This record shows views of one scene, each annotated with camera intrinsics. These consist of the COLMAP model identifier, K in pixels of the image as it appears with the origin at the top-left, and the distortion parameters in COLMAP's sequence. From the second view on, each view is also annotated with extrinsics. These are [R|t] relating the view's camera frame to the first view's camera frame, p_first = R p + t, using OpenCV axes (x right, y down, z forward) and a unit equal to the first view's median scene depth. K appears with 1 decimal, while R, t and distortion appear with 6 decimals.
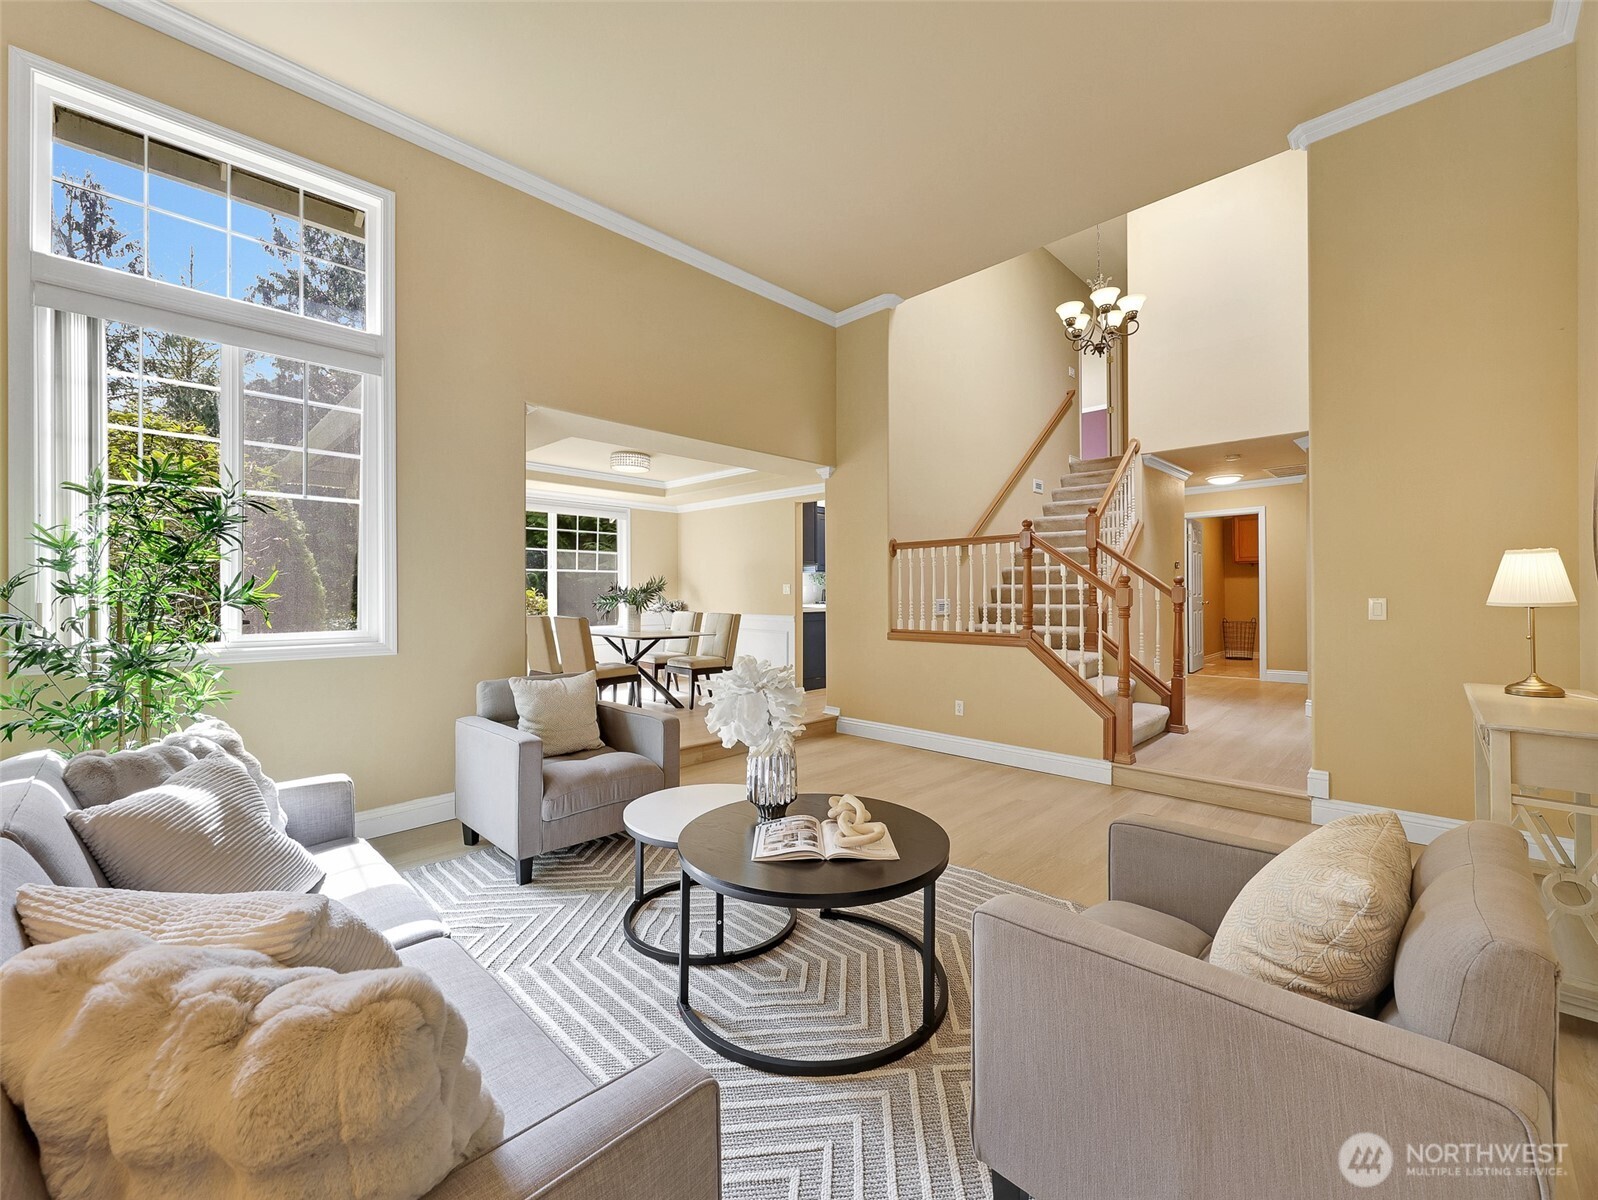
lens RADIAL K [[649.9, 0, 799.0], [0, 649.9, 594.9], [0, 0, 1]] dist [-0.002850, -0.000154]
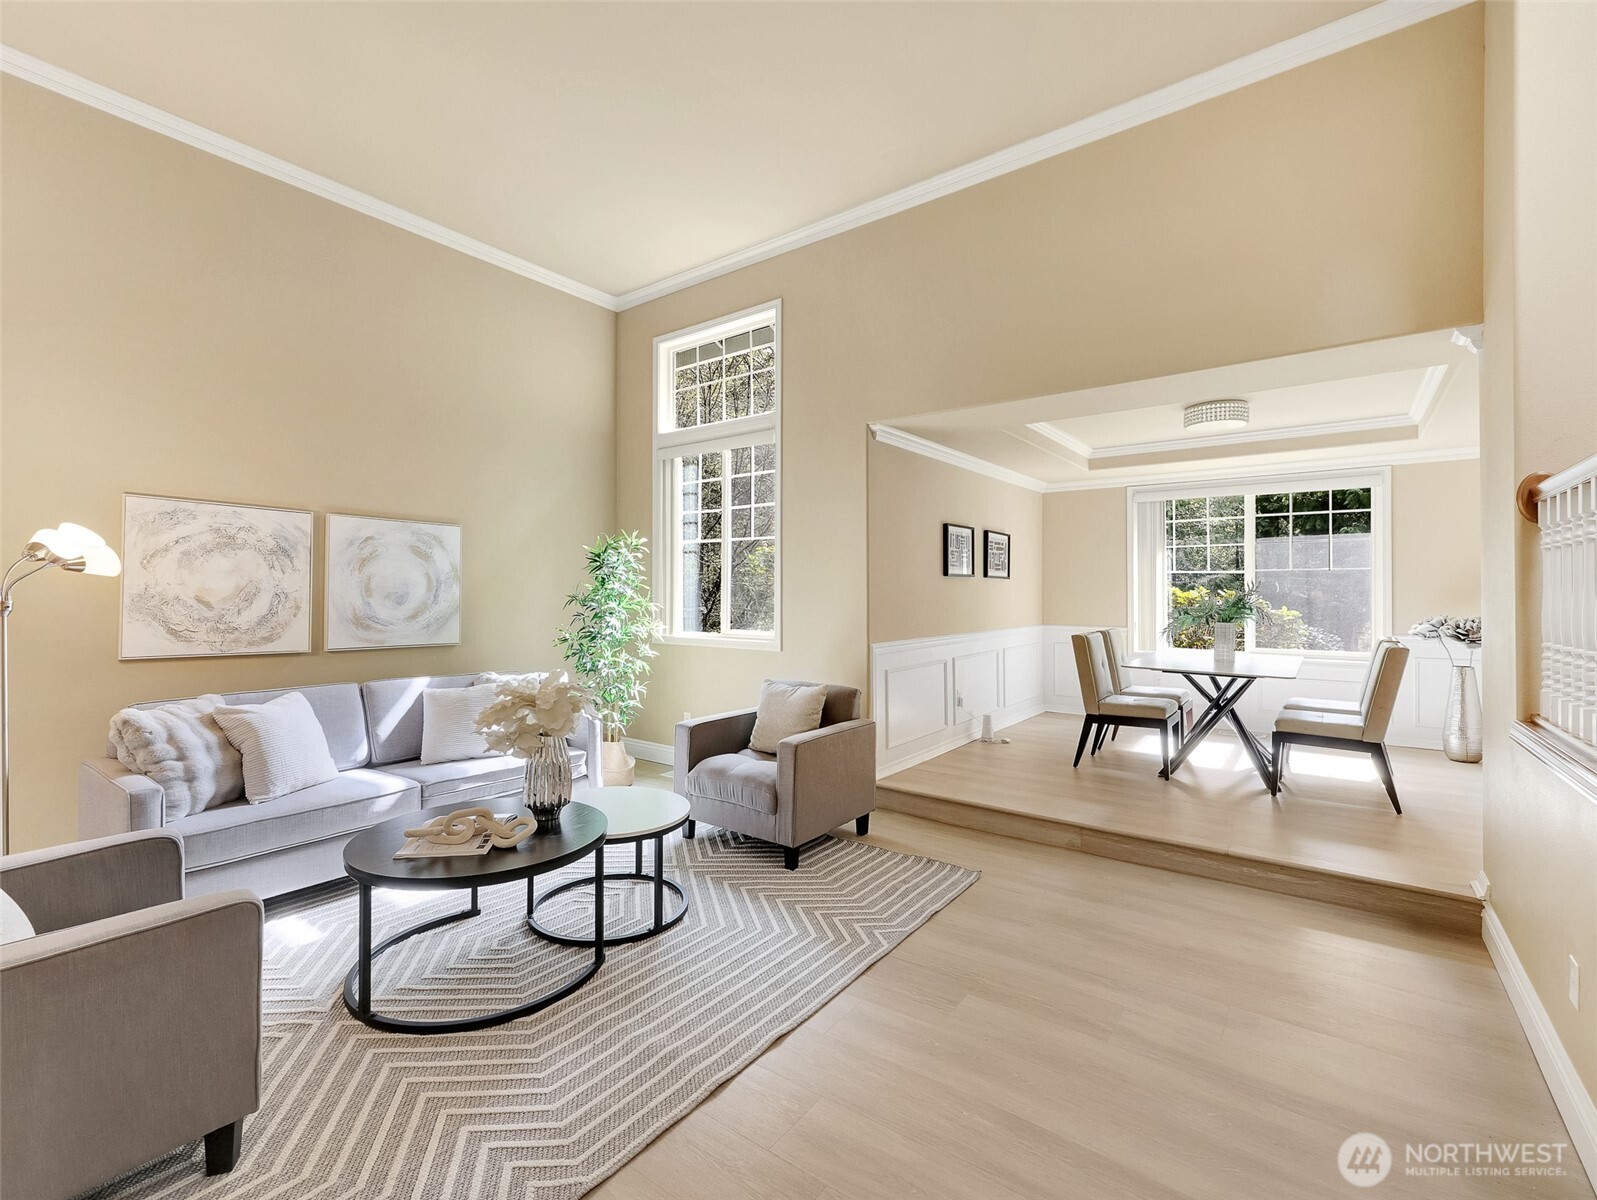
lens RADIAL K [[715.3, 0, 798.8], [0, 715.3, 591.5], [0, 0, 1]] dist [0.003994, 0.000194]
pose [[0.136585, -0.002623, -0.990625, 0.433222], [-0.003417, 0.999989, -0.003119, -0.013468], [0.990622, 0.003811, 0.136575, 0.449610]]
